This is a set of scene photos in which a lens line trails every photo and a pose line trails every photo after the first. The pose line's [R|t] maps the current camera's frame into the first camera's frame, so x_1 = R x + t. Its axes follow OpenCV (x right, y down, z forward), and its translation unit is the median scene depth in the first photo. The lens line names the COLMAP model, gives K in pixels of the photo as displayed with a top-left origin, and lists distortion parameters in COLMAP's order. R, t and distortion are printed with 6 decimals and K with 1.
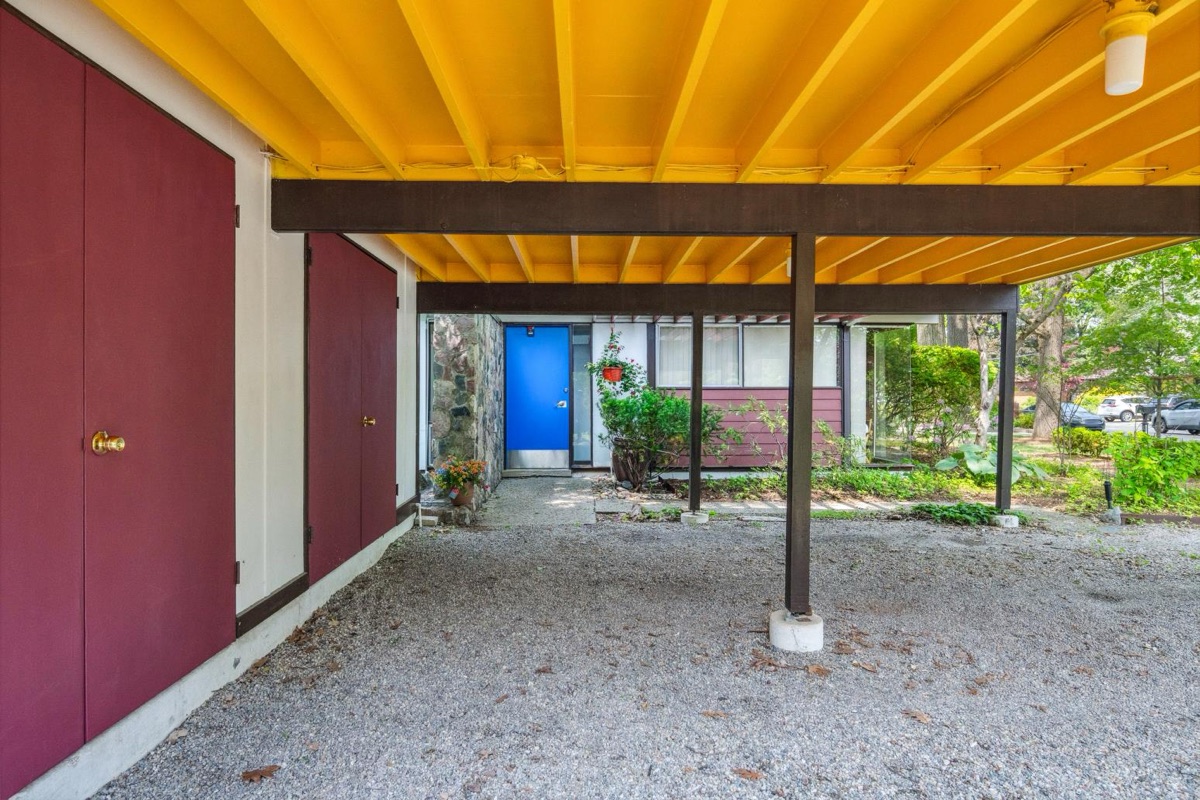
lens RADIAL K [[660.0, 0, 600.5], [0, 660.0, 399.2], [0, 0, 1]] dist [-0.000336, 0.000001]
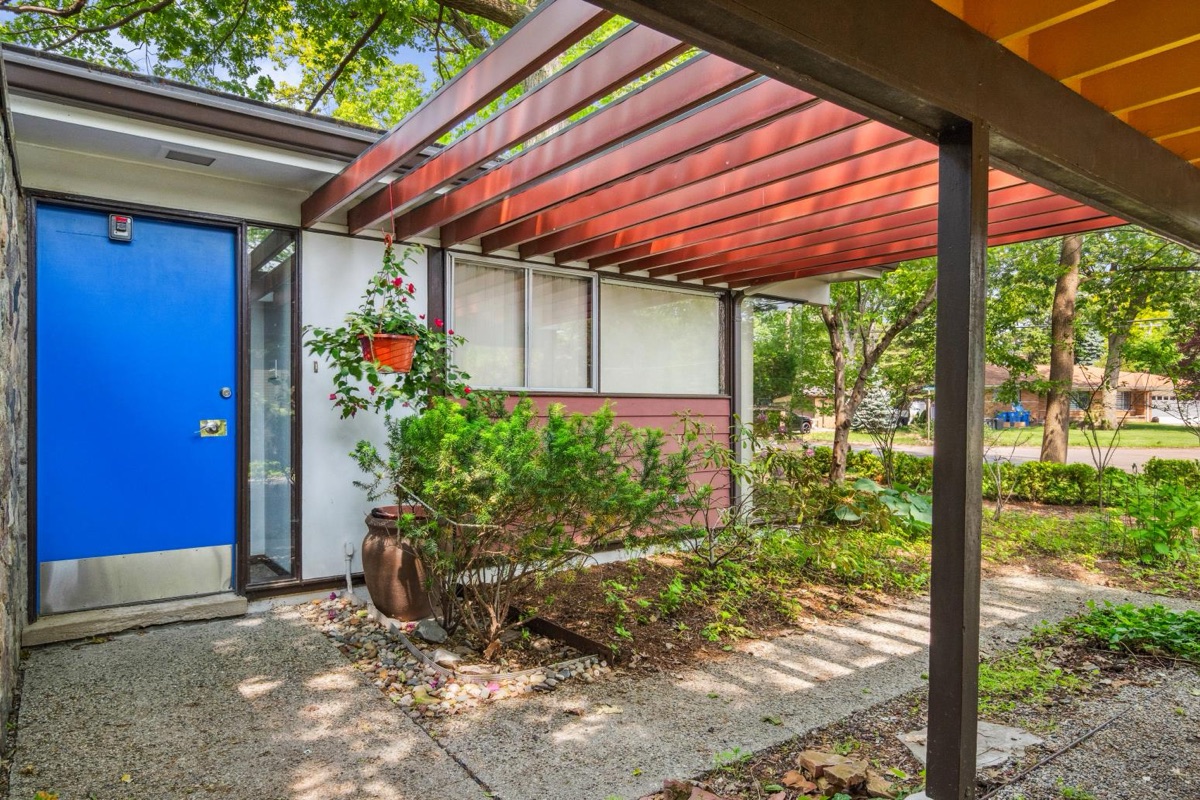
lens RADIAL K [[739.0, 0, 599.0], [0, 739.0, 408.1], [0, 0, 1]] dist [0.002633, 0.000549]
pose [[0.821074, 0.006032, 0.570790, -0.122187], [-0.005682, 0.999981, -0.002394, -0.004295], [-0.570794, -0.001278, 0.821092, 0.513375]]
